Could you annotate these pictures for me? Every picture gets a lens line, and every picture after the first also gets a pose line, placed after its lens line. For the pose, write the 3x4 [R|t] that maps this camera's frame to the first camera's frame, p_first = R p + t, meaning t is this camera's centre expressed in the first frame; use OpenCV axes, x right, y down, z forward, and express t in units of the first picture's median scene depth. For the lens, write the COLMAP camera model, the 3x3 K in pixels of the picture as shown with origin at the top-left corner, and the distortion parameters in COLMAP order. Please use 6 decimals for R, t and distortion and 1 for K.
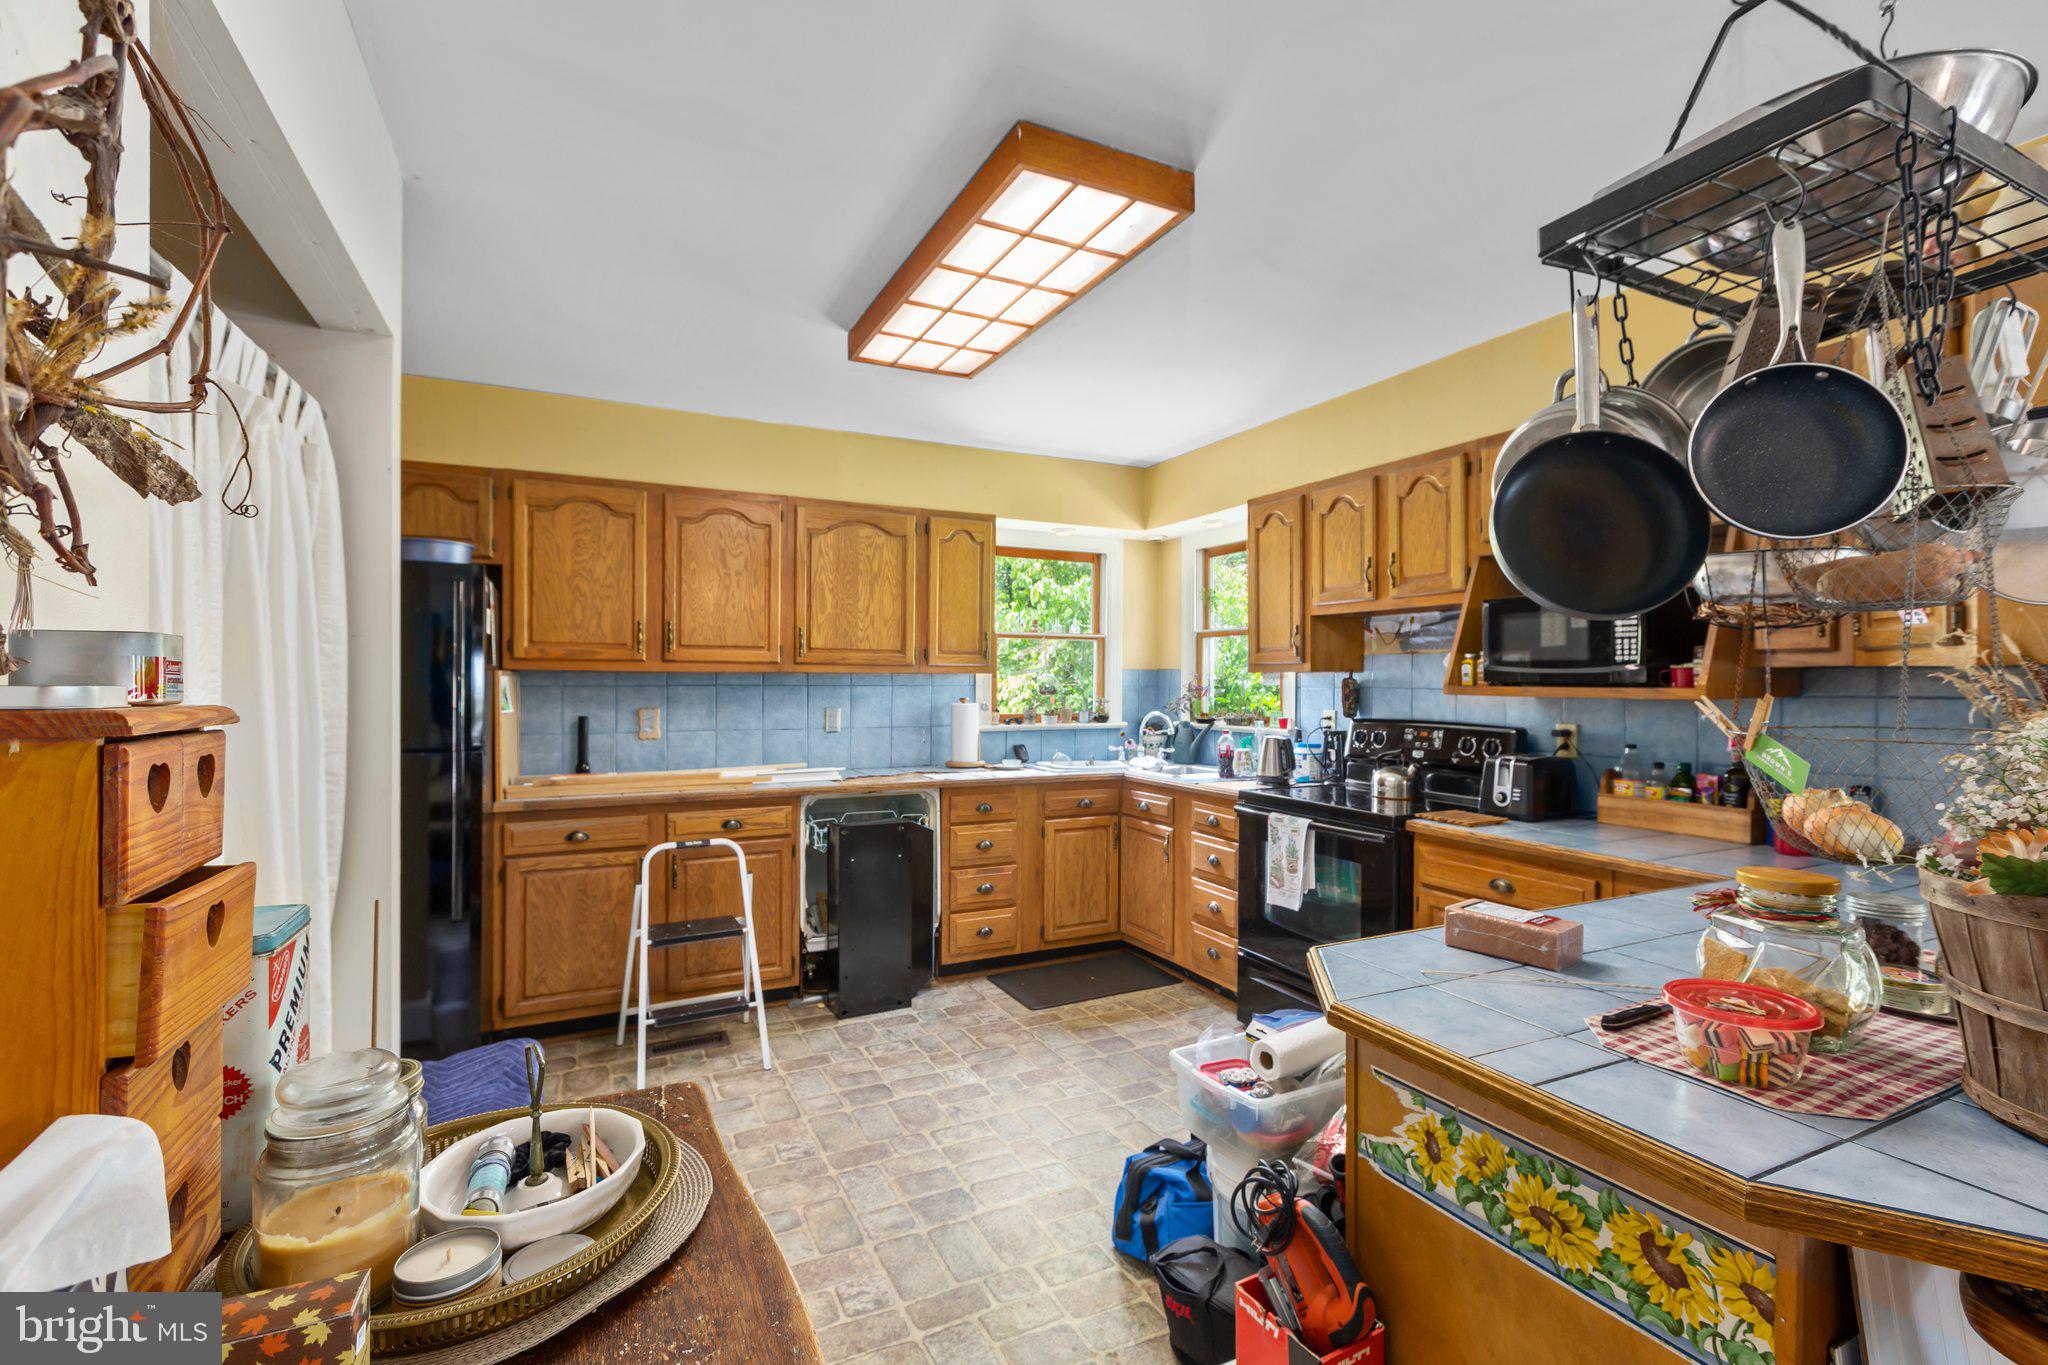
lens RADIAL K [[906.2, 0, 1024.0], [0, 906.2, 682.5], [0, 0, 1]] dist [0.000353, -0.000086]
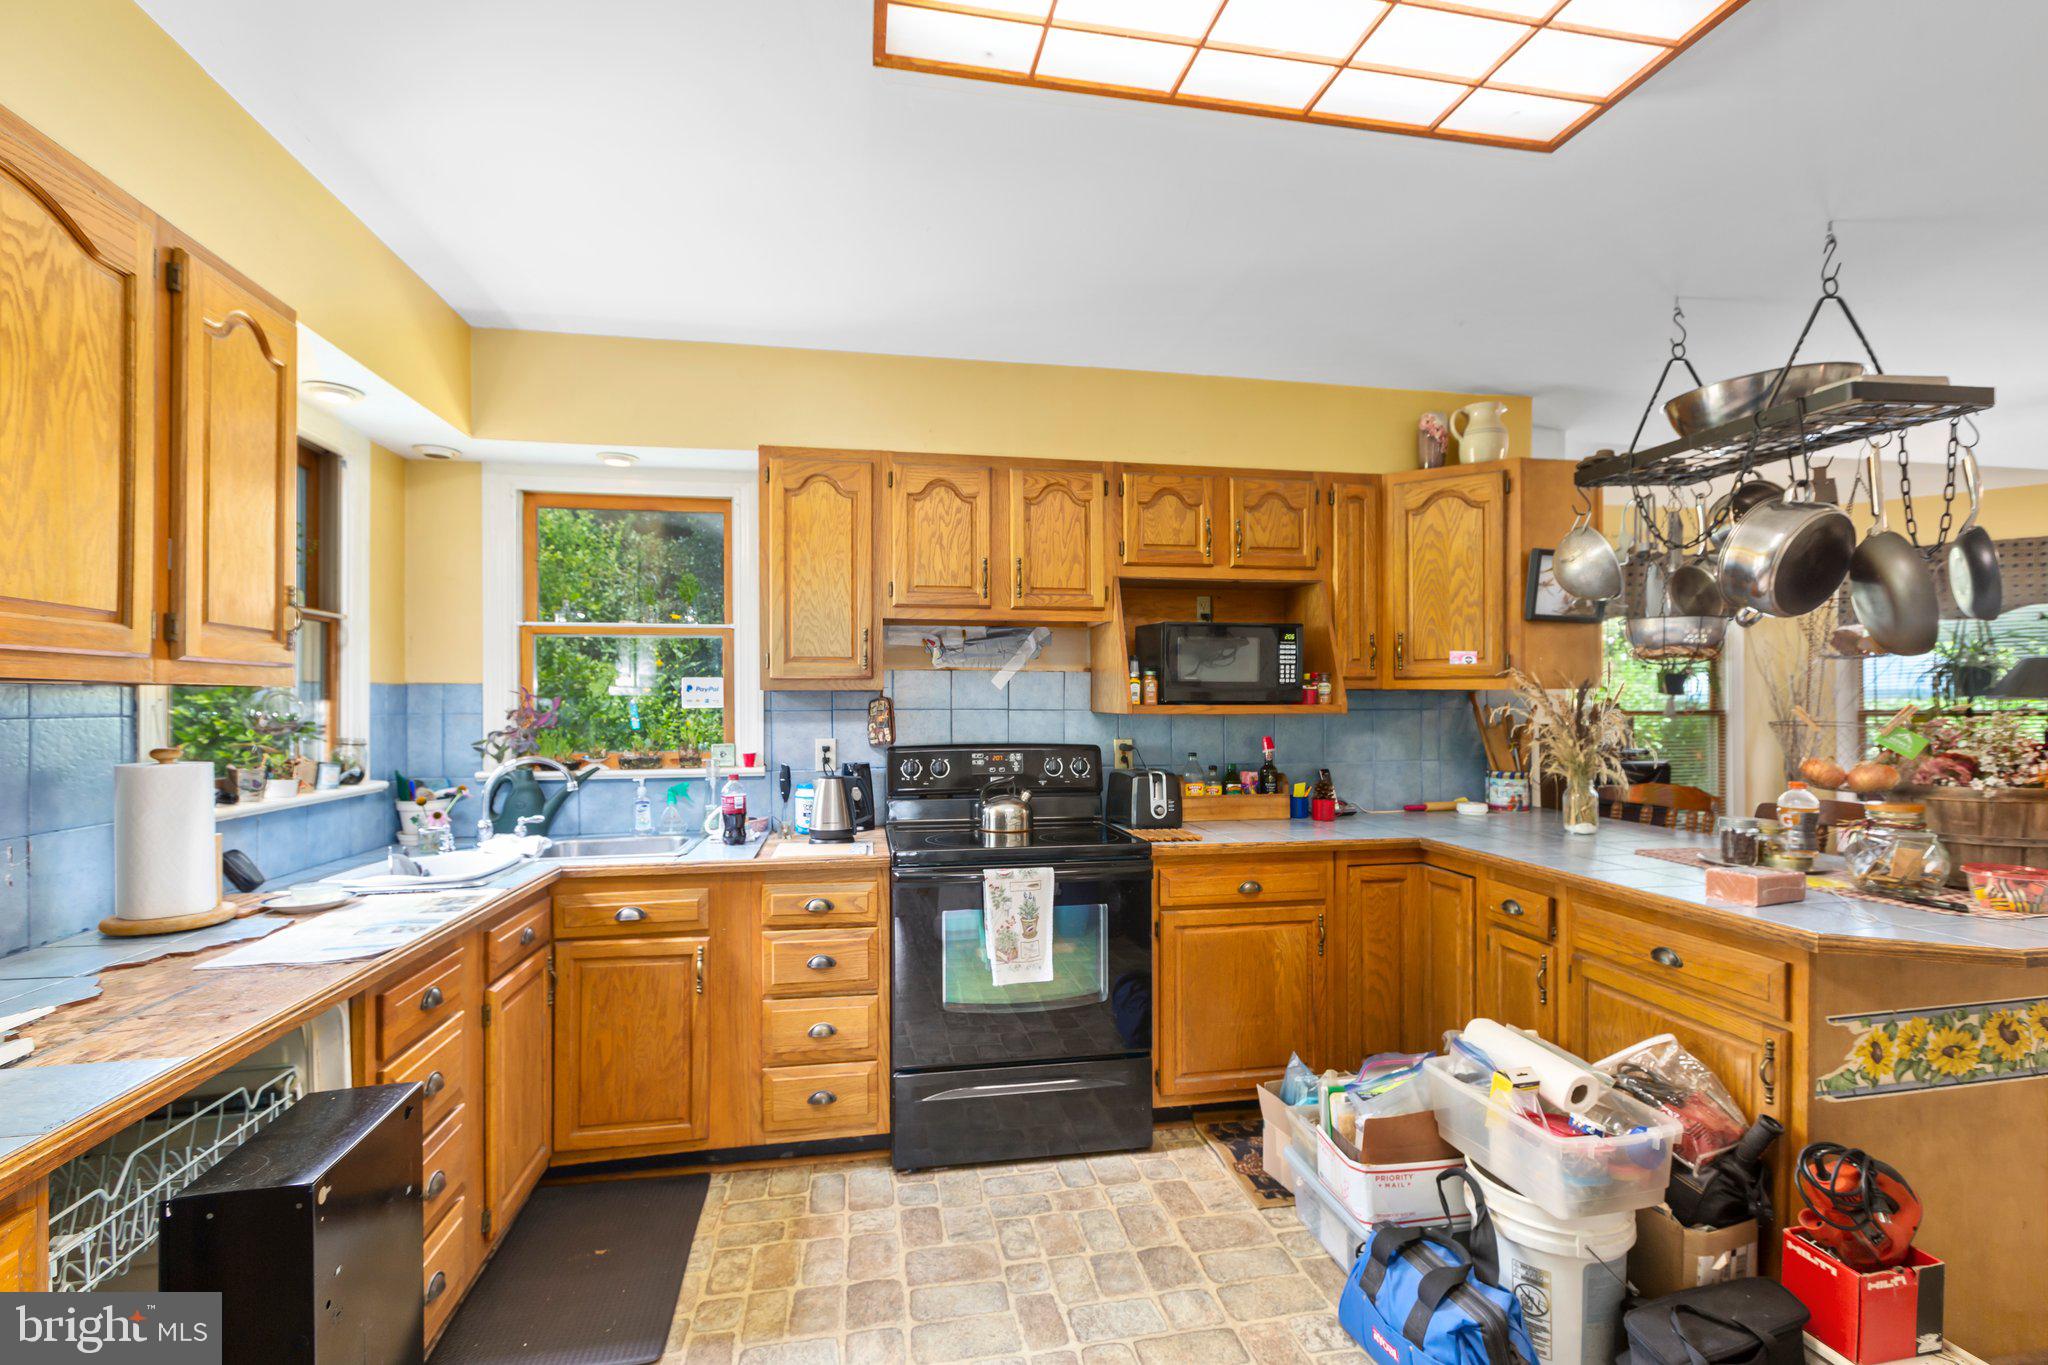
lens RADIAL K [[918.3, 0, 1031.0], [0, 918.3, 703.5], [0, 0, 1]] dist [-0.002665, 0.000186]
pose [[0.267101, -0.003835, 0.963661, -0.395249], [0.005786, 0.999980, 0.002376, -0.000942], [-0.963651, 0.004941, 0.267118, 0.625171]]
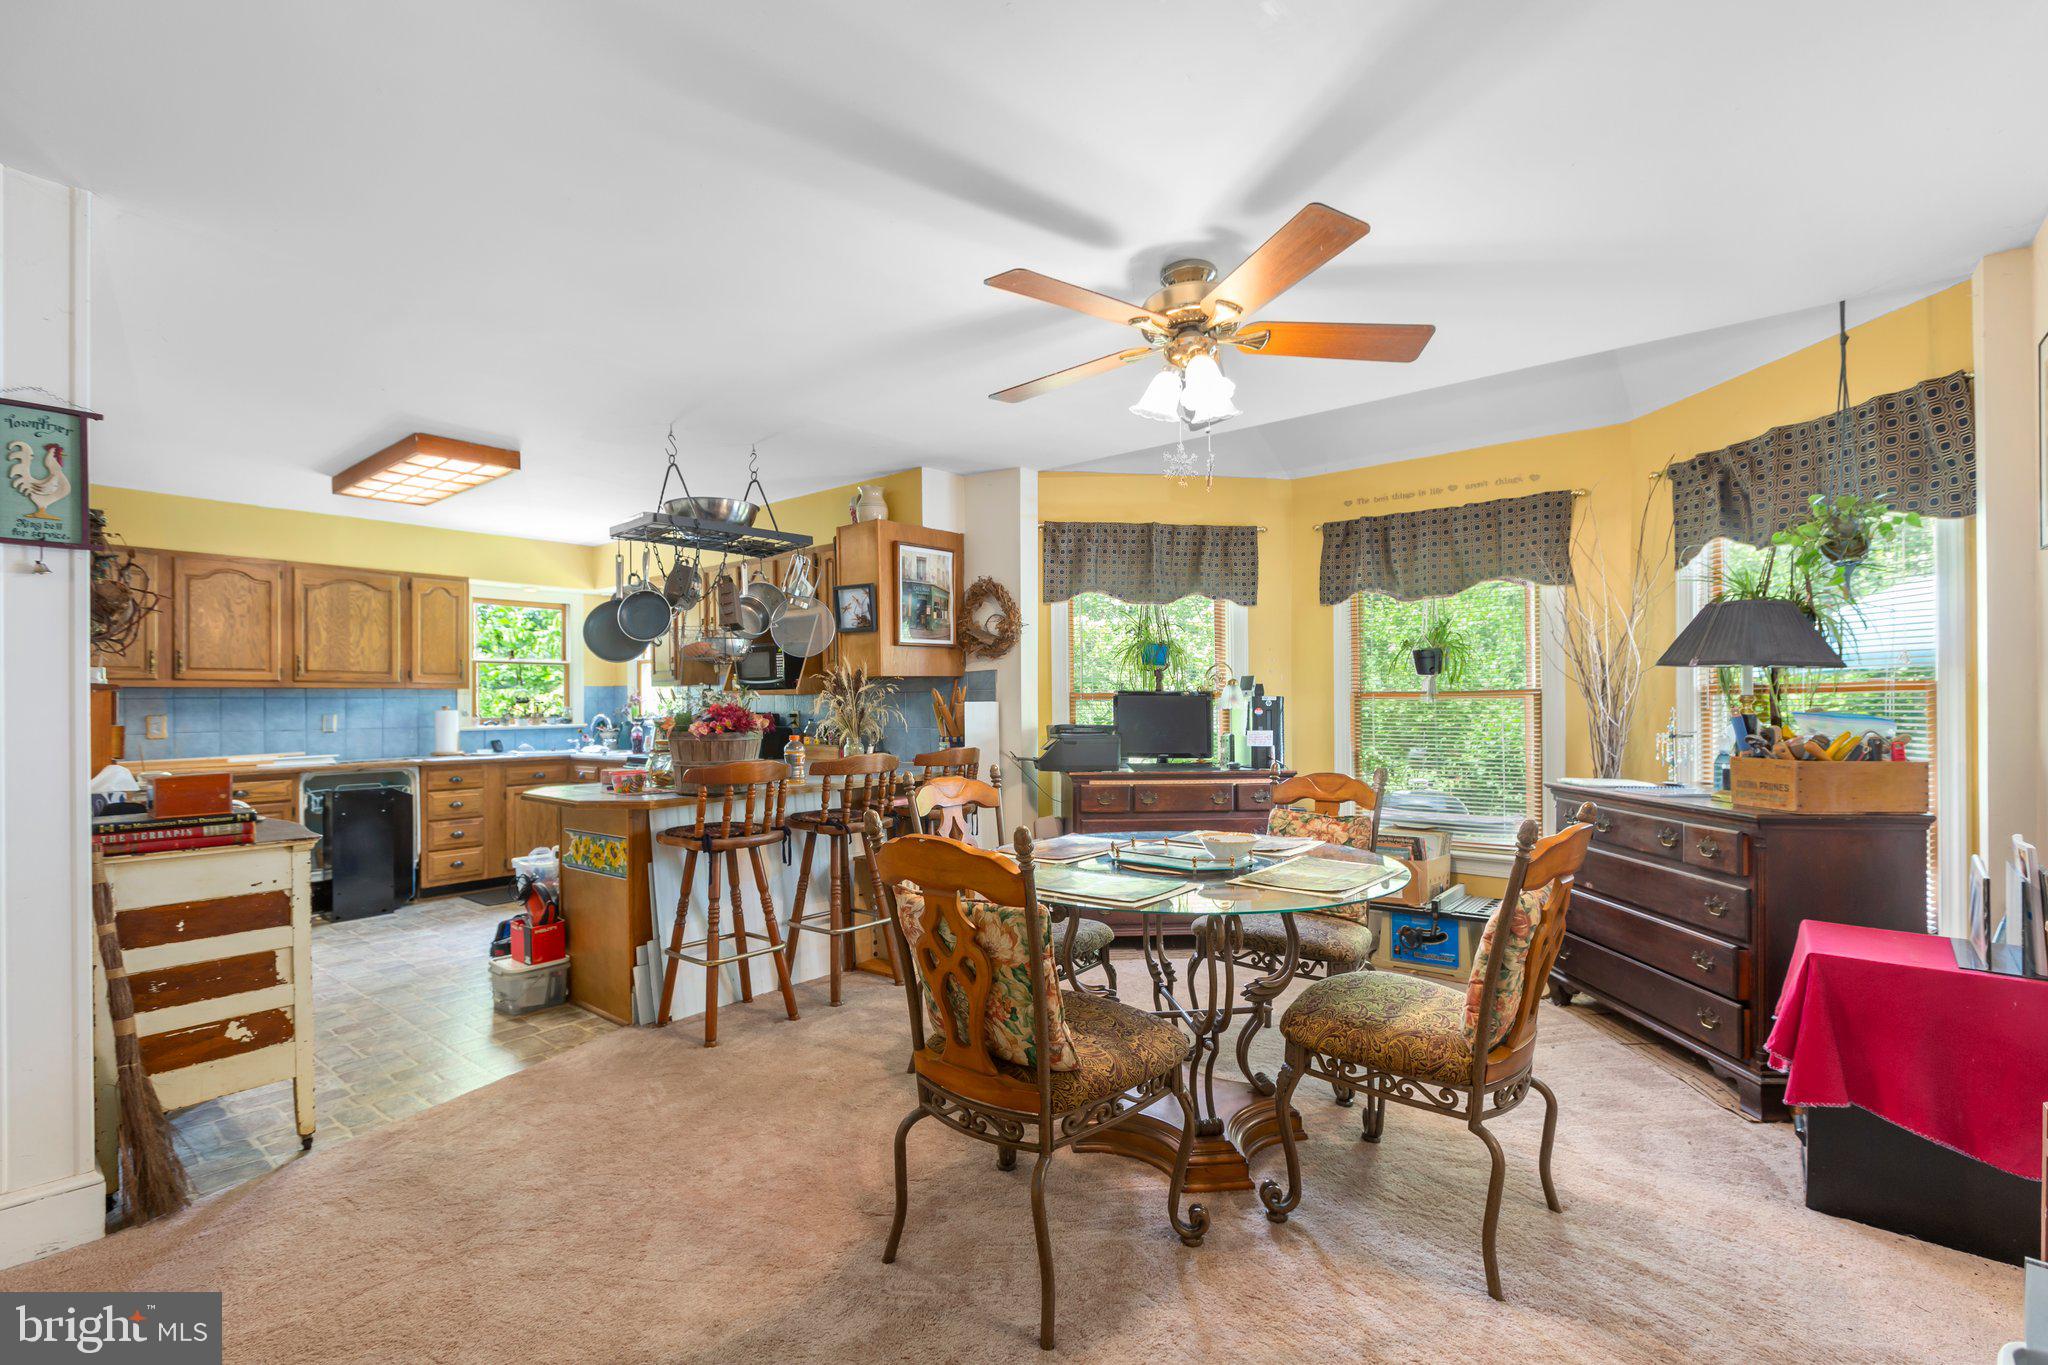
lens RADIAL K [[898.1, 0, 1024.6], [0, 898.1, 698.4], [0, 0, 1]] dist [-0.000160, -0.000393]
pose [[0.907637, -0.010229, 0.419632, 0.187311], [0.013617, 0.999894, -0.005079, 0.027631], [-0.419536, 0.010325, 0.907680, -0.723213]]
